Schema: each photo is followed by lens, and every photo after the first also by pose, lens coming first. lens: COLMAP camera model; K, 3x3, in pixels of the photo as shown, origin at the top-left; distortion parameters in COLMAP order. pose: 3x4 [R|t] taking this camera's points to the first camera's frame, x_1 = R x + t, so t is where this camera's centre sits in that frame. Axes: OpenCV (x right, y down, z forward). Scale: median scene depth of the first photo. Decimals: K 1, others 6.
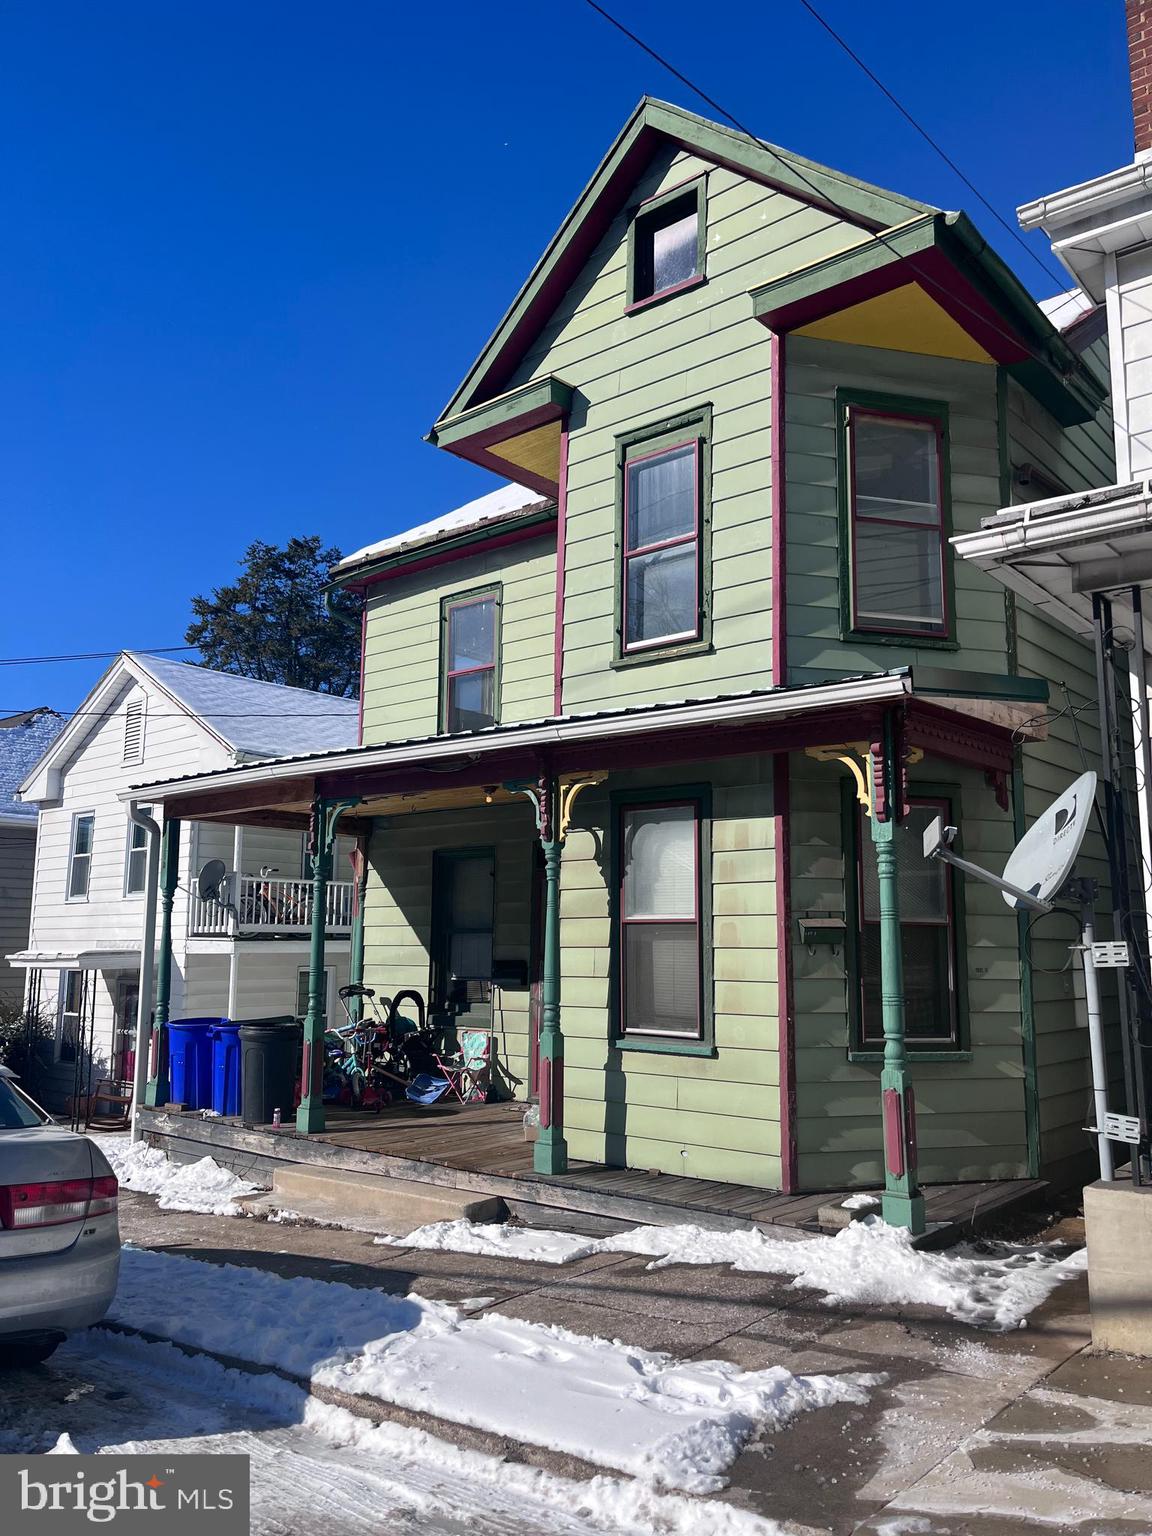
lens RADIAL K [[1165.3, 0, 588.5], [0, 1165.3, 767.4], [0, 0, 1]] dist [0.023574, -0.002621]
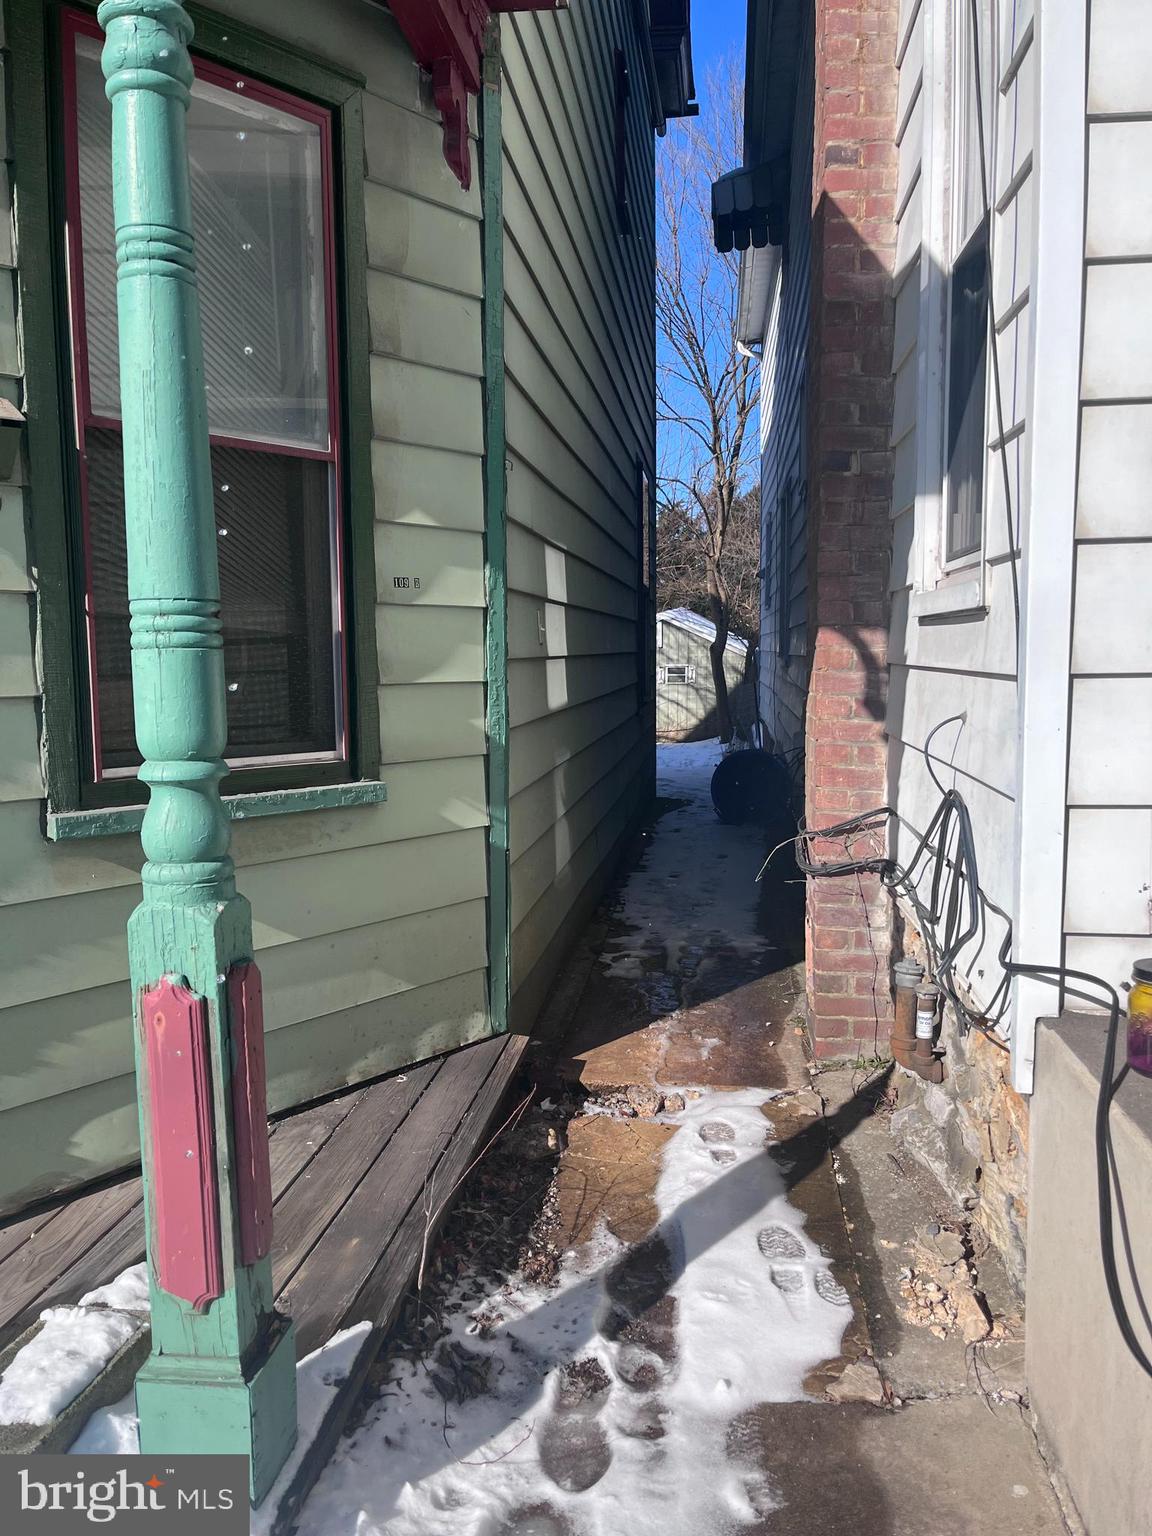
lens RADIAL K [[1165.3, 0, 583.3], [0, 1165.3, 772.2], [0, 0, 1]] dist [0.023574, -0.002621]
pose [[0.840744, -0.072528, 0.536553, 0.142991], [-0.063864, 0.970785, 0.231296, 0.119942], [-0.537654, -0.228727, 0.811550, 0.536649]]
